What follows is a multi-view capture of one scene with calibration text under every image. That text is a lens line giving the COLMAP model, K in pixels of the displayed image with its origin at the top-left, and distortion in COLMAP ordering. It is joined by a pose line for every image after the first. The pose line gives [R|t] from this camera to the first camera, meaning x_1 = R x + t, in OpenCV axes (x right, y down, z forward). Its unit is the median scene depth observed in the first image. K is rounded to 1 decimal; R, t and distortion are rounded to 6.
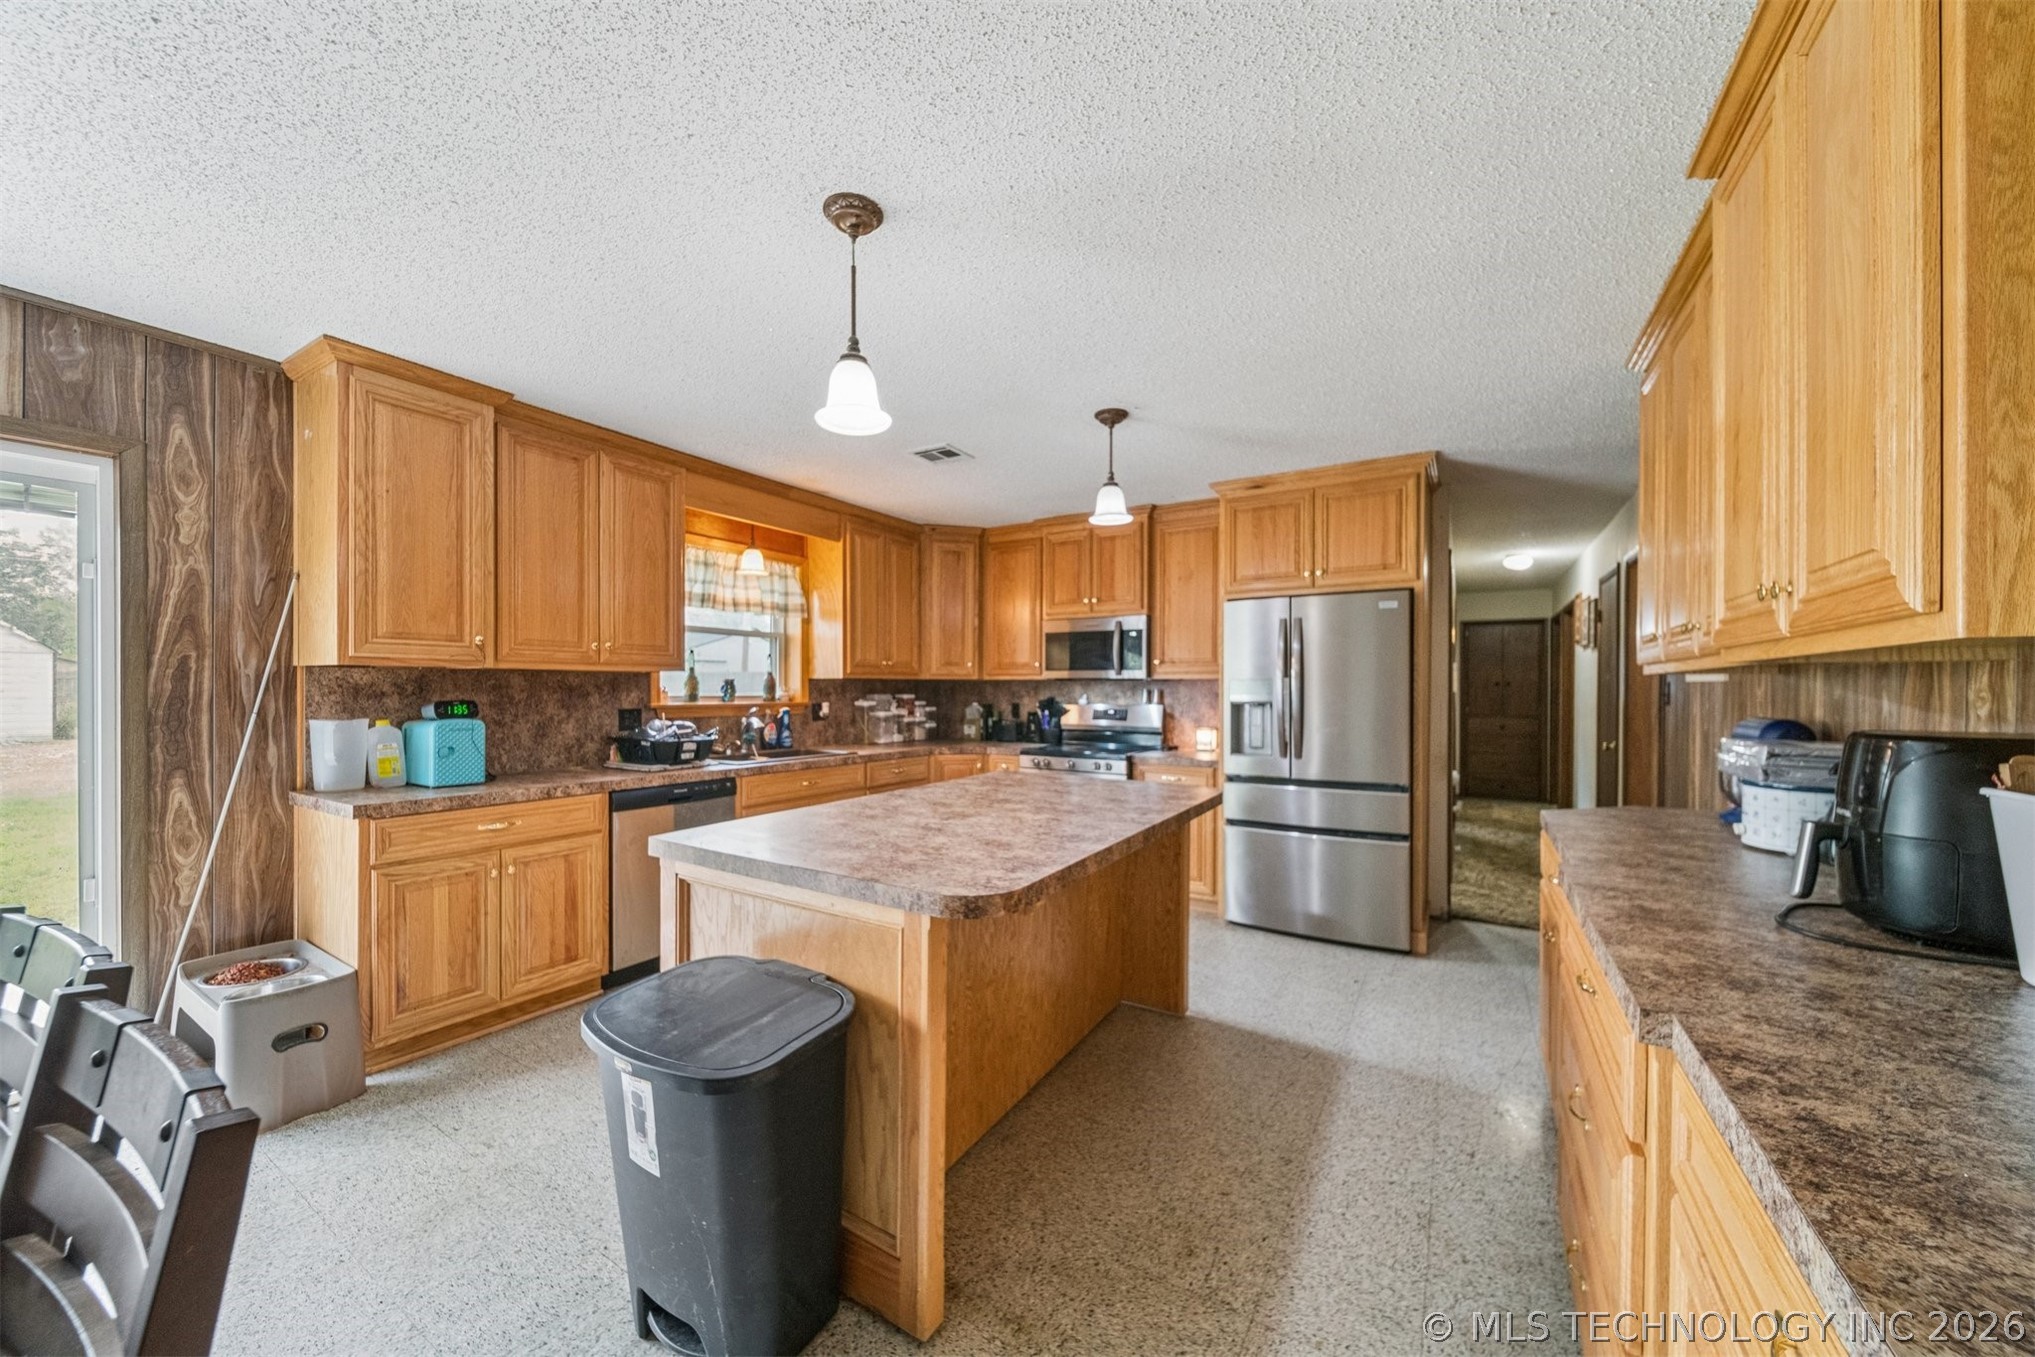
lens RADIAL K [[718.4, 0, 1025.6], [0, 718.4, 690.5], [0, 0, 1]] dist [-0.001422, -0.000401]
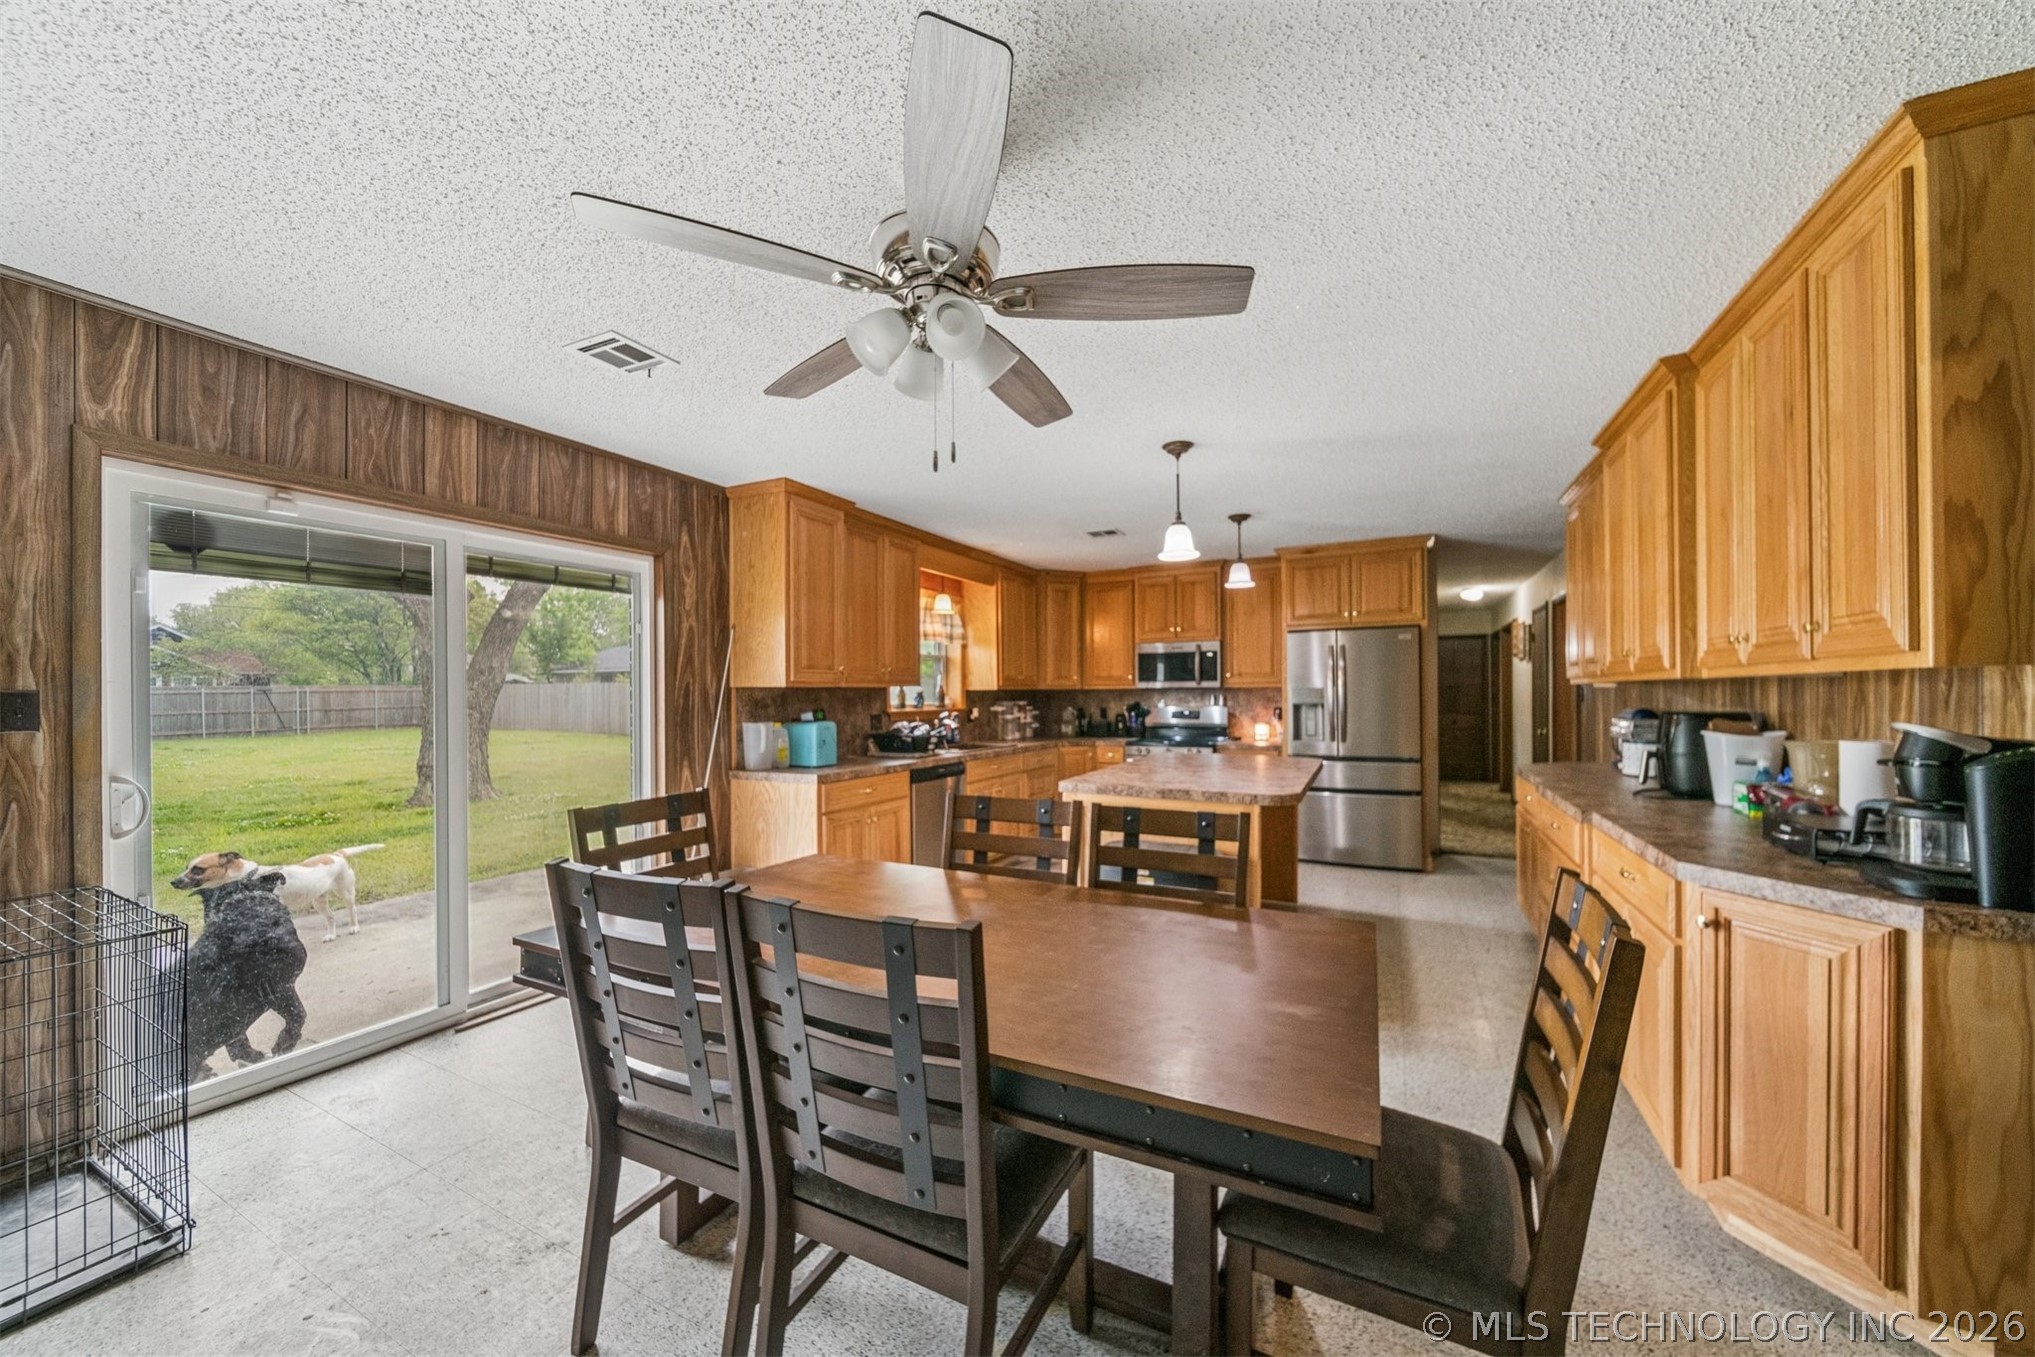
lens RADIAL K [[721.2, 0, 1030.8], [0, 721.2, 689.2], [0, 0, 1]] dist [0.000631, -0.000112]
pose [[0.996519, -0.010996, 0.082633, -0.385292], [0.011759, 0.999893, -0.008747, -0.007107], [-0.082528, 0.009688, 0.996542, -0.415785]]
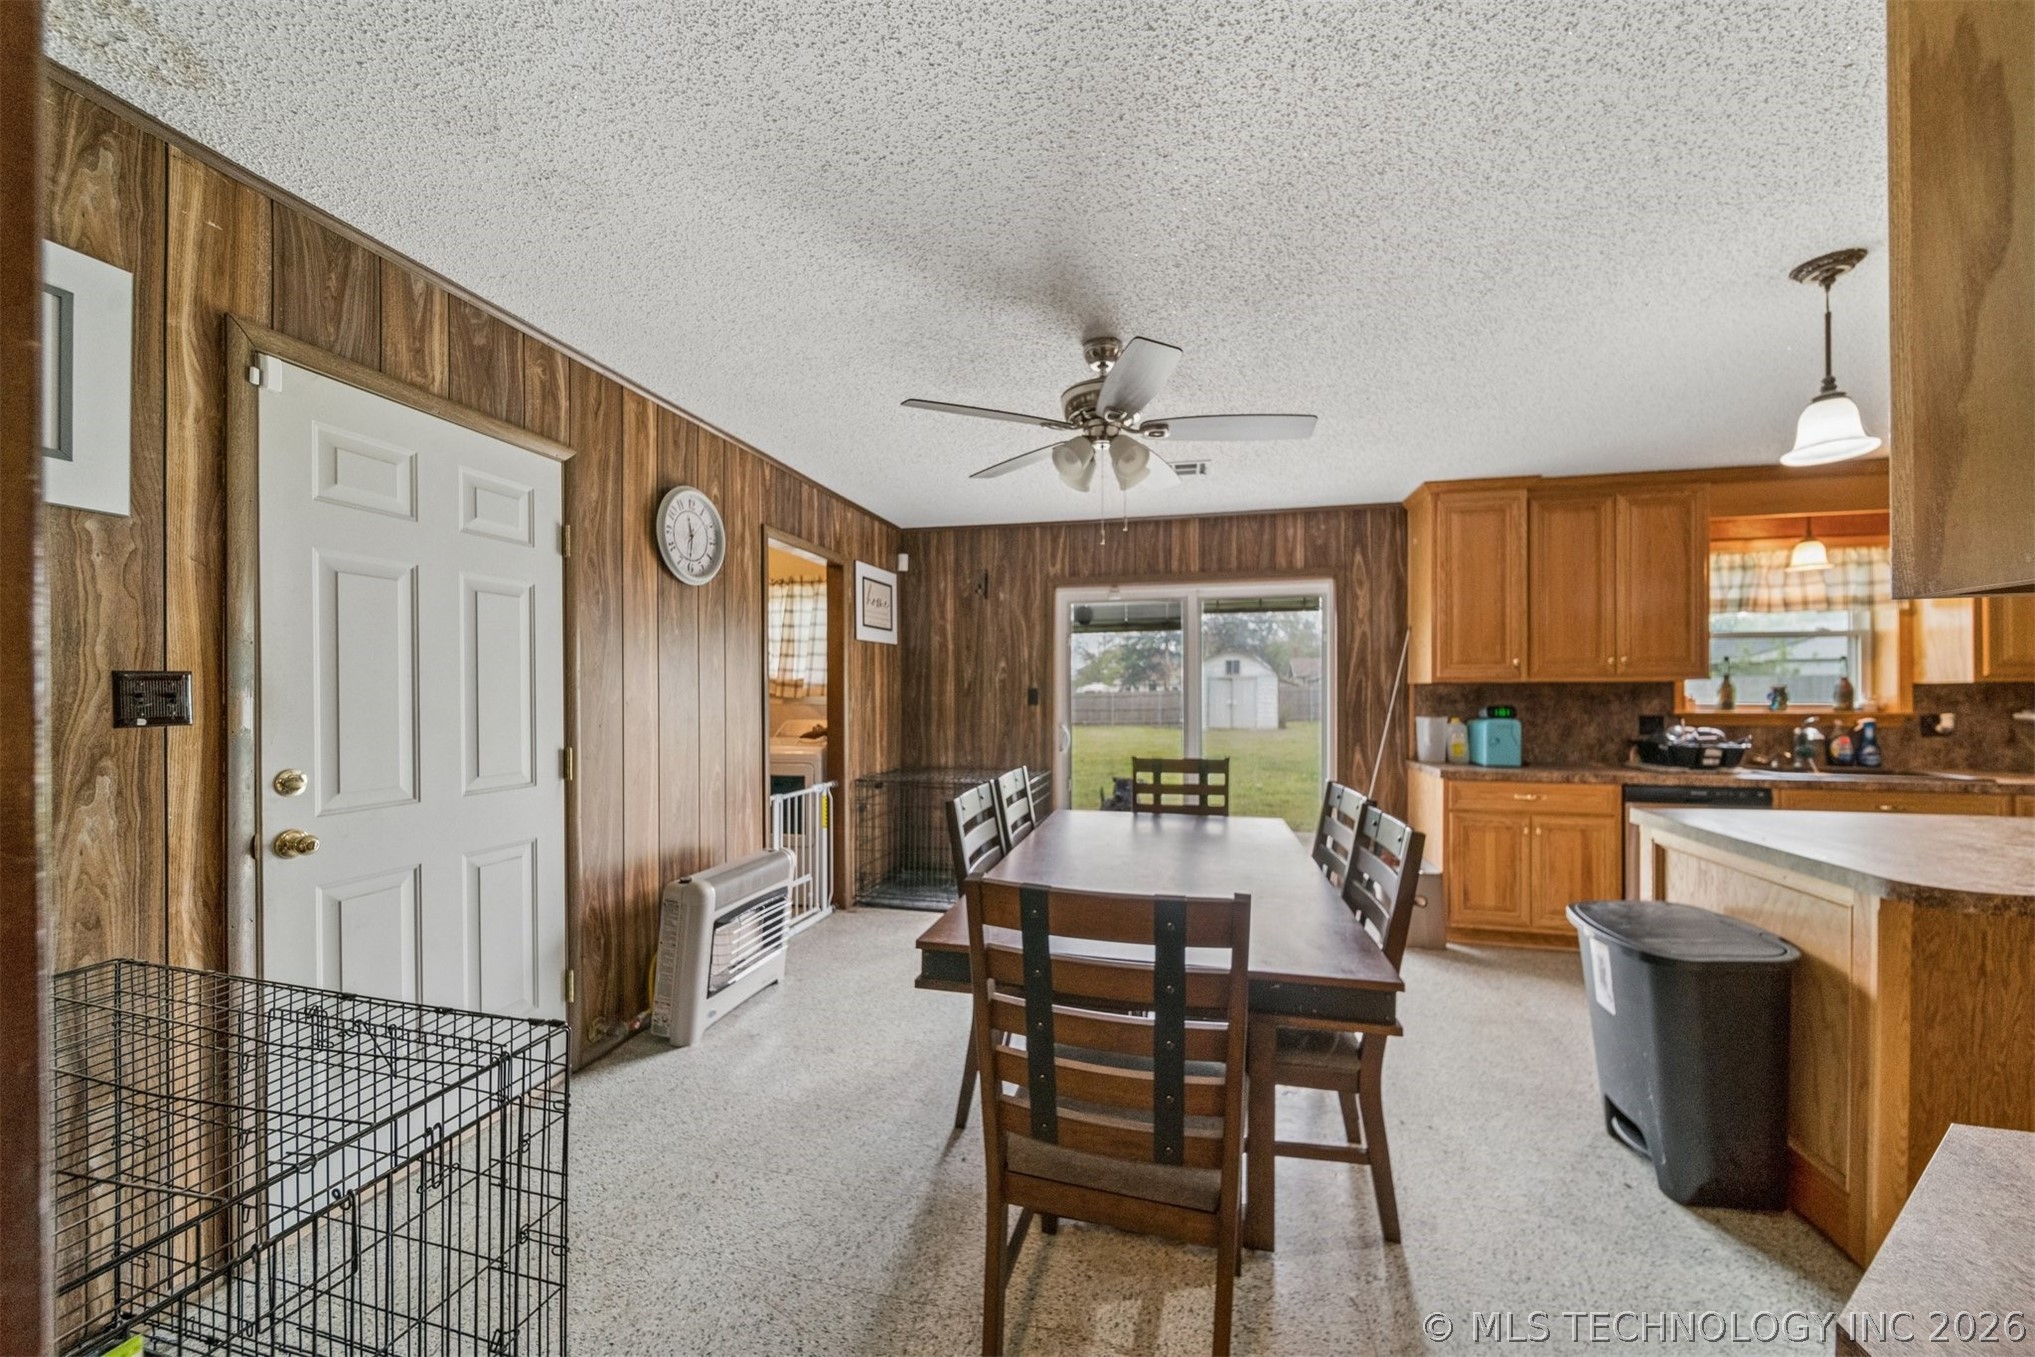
lens RADIAL K [[723.4, 0, 1029.9], [0, 723.4, 698.1], [0, 0, 1]] dist [-0.001687, -0.000545]
pose [[0.307342, -0.001047, -0.951599, 0.211539], [0.000555, 0.999999, -0.000921, -0.000218], [0.951599, -0.000245, 0.307342, -0.245185]]
